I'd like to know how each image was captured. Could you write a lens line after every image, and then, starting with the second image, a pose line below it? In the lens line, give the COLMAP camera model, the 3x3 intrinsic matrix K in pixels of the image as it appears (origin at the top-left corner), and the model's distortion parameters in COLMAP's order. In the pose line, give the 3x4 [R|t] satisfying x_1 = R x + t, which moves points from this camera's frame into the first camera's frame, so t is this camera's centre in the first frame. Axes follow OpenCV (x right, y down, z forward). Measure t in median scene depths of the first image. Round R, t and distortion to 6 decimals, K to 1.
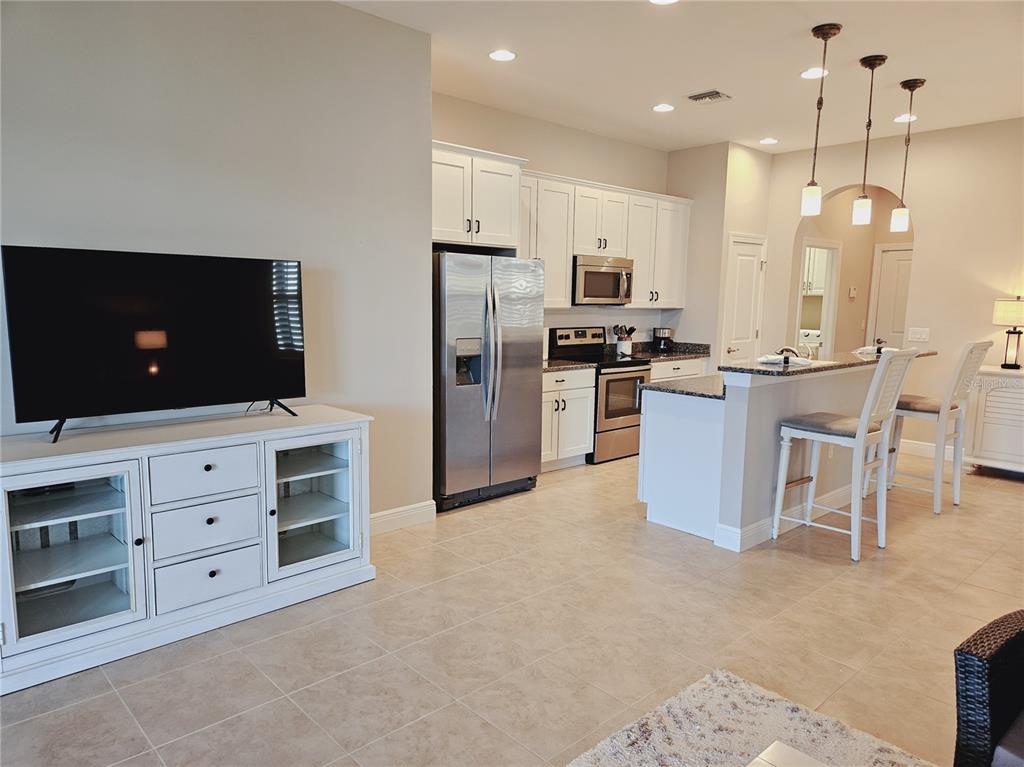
lens RADIAL K [[688.9, 0, 509.6], [0, 688.9, 393.2], [0, 0, 1]] dist [0.080376, -0.066937]
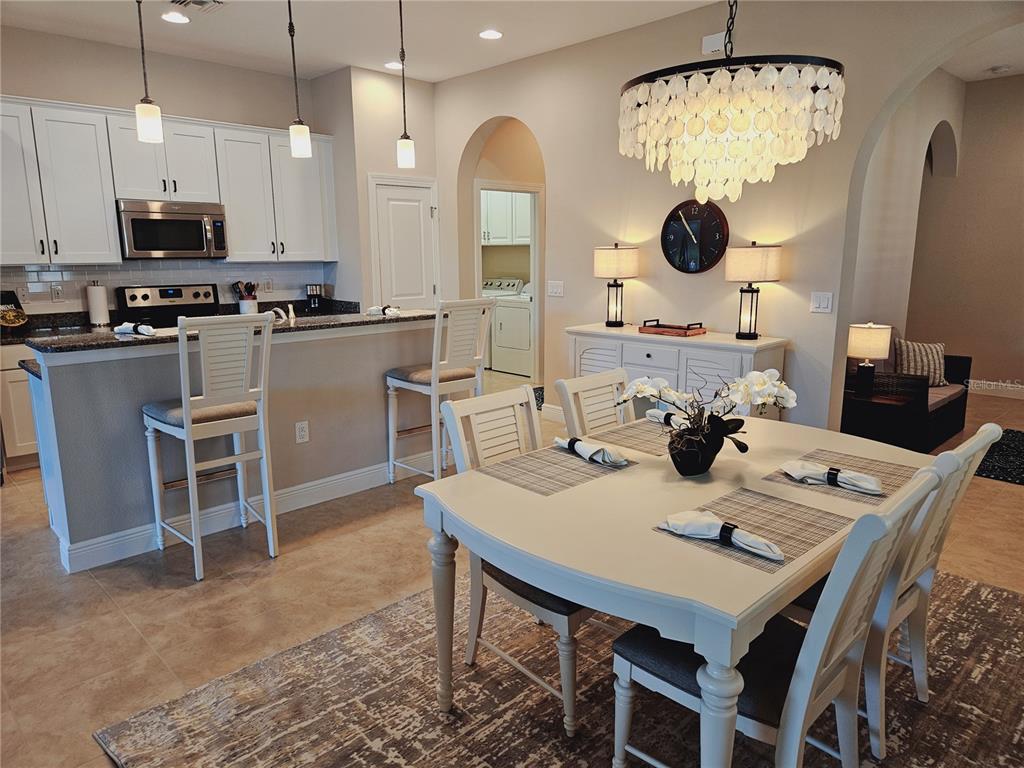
lens RADIAL K [[681.2, 0, 508.9], [0, 681.2, 382.3], [0, 0, 1]] dist [0.071048, -0.067945]
pose [[0.999416, -0.023467, 0.024826, 0.554135], [0.022086, 0.998268, 0.054524, -0.014477], [-0.026062, -0.053943, 0.998204, 0.142711]]
